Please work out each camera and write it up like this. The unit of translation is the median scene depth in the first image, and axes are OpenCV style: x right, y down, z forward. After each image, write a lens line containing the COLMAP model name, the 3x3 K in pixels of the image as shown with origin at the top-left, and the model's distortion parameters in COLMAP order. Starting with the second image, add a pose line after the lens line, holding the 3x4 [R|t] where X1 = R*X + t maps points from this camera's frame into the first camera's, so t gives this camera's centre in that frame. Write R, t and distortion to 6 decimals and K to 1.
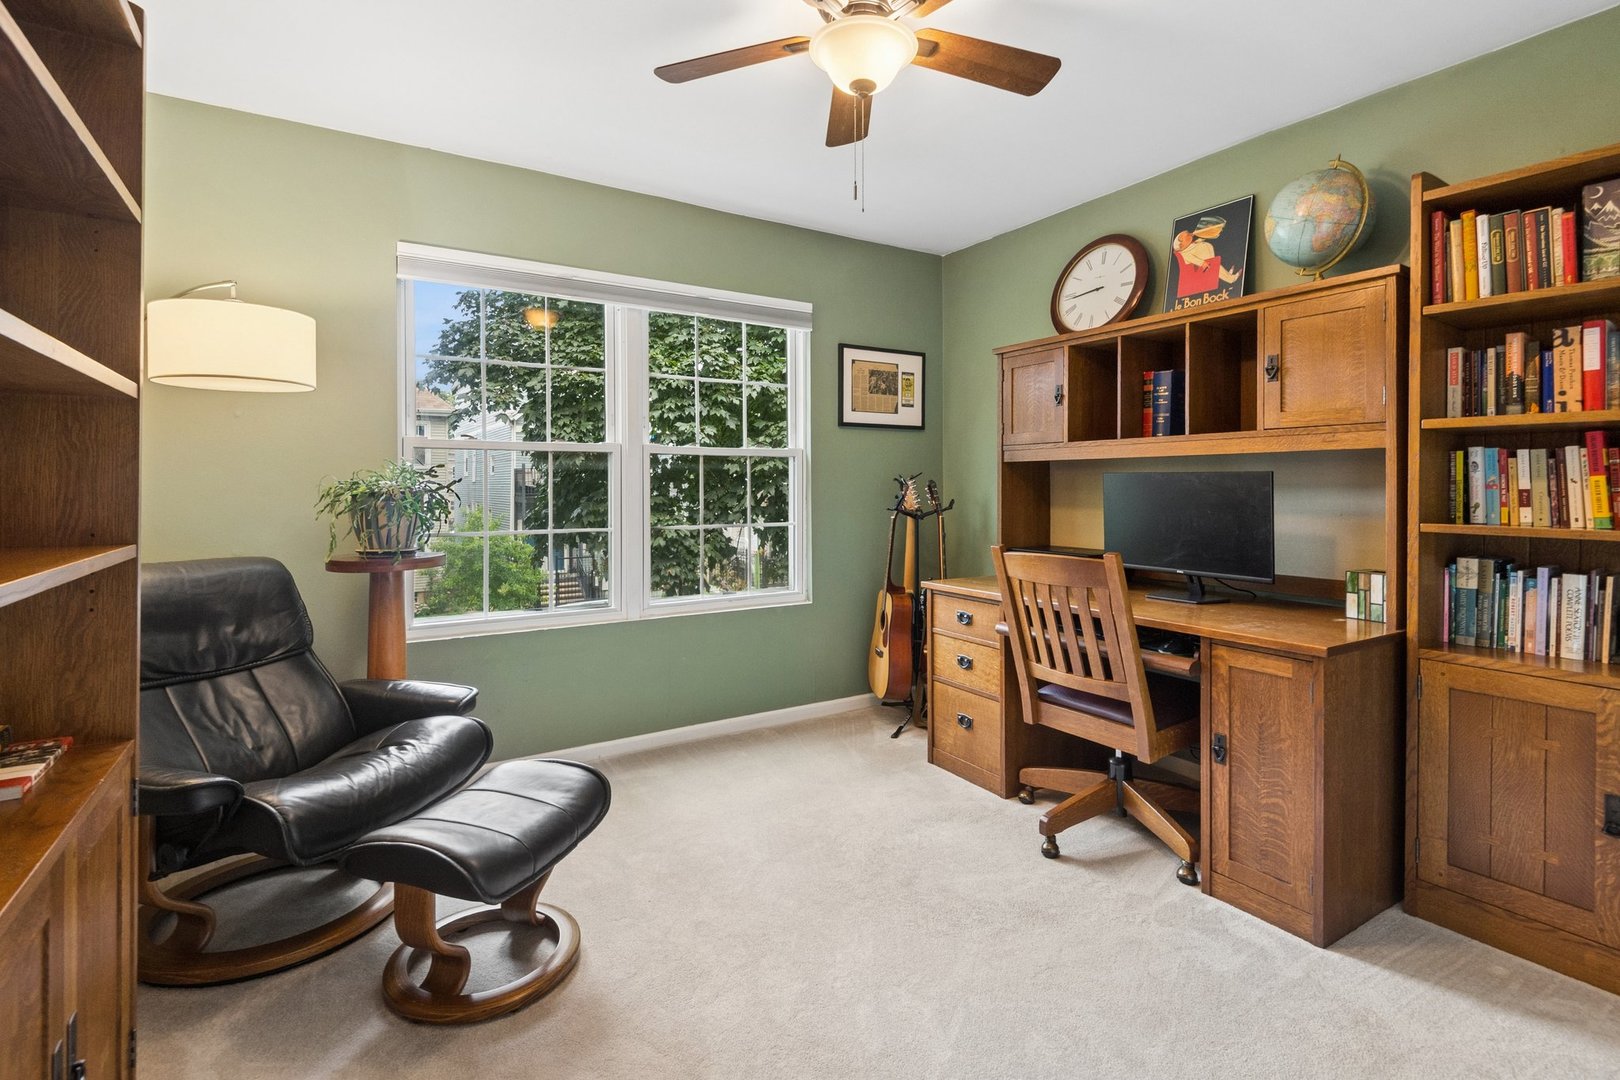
lens RADIAL K [[764.5, 0, 798.3], [0, 764.5, 502.3], [0, 0, 1]] dist [0.022343, 0.000037]
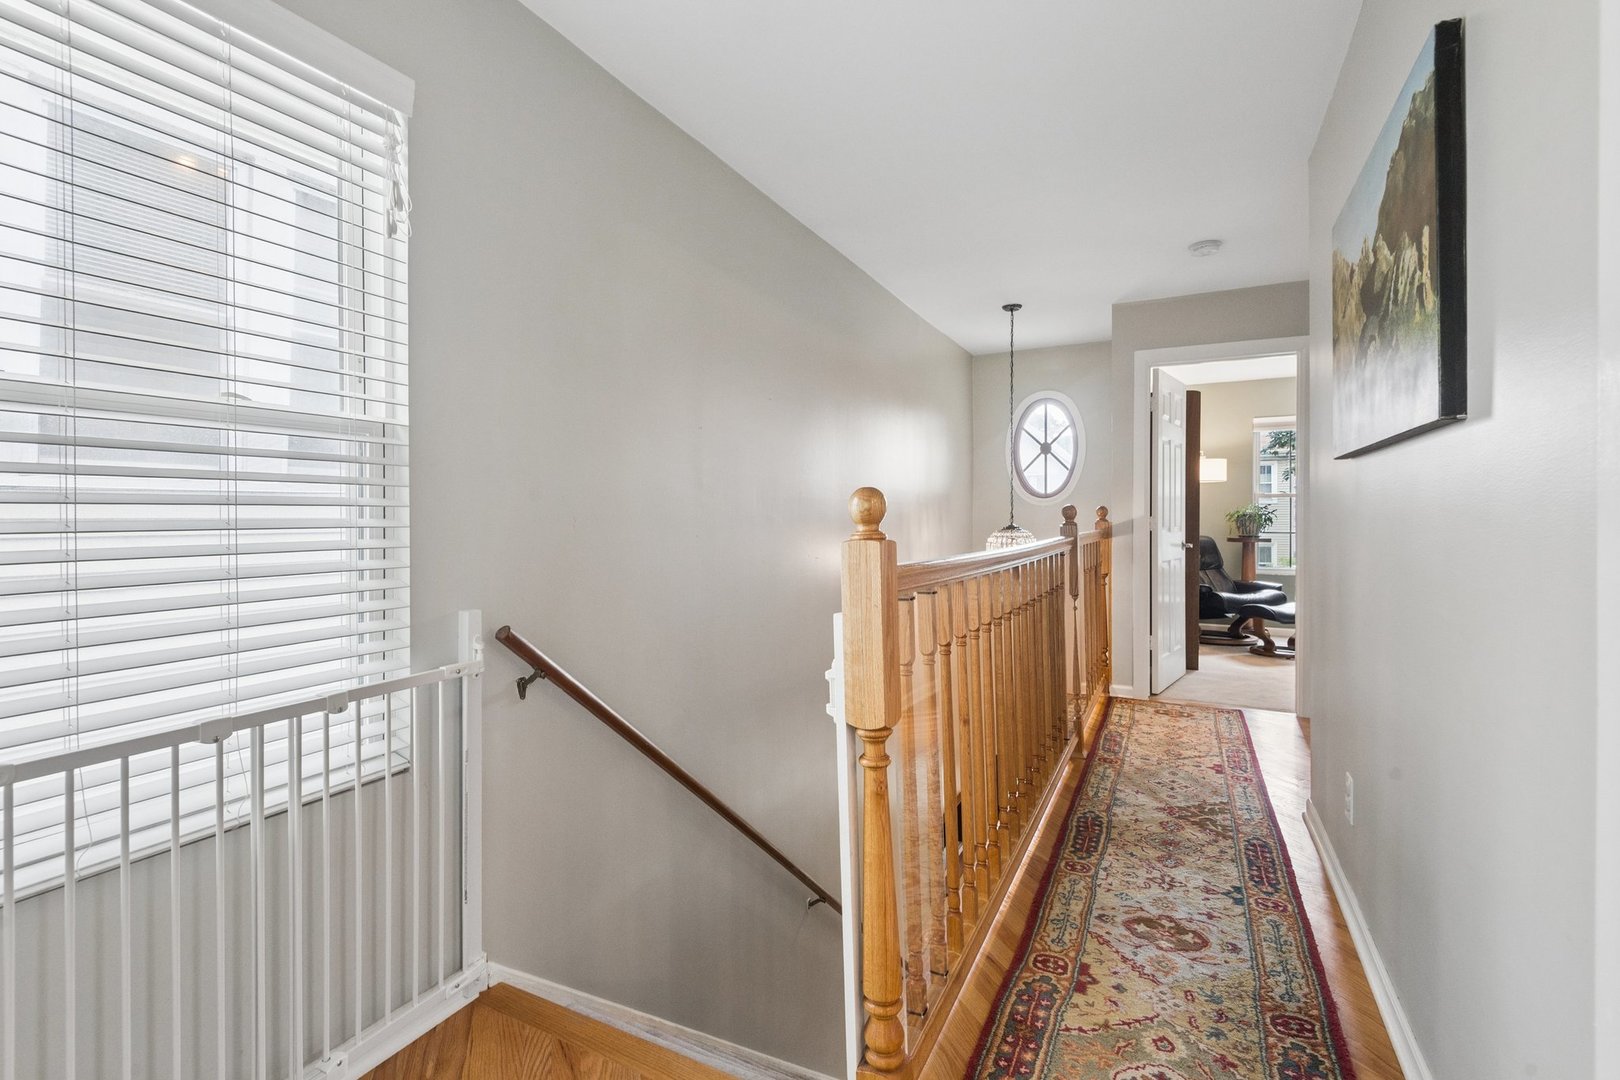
lens RADIAL K [[764.5, 0, 798.3], [0, 764.5, 502.3], [0, 0, 1]] dist [0.022343, 0.000037]
pose [[0.534703, -0.010220, -0.844978, 0.982019], [-0.018976, 0.999529, -0.024097, 0.042290], [0.844827, 0.028920, 0.534258, -1.931799]]
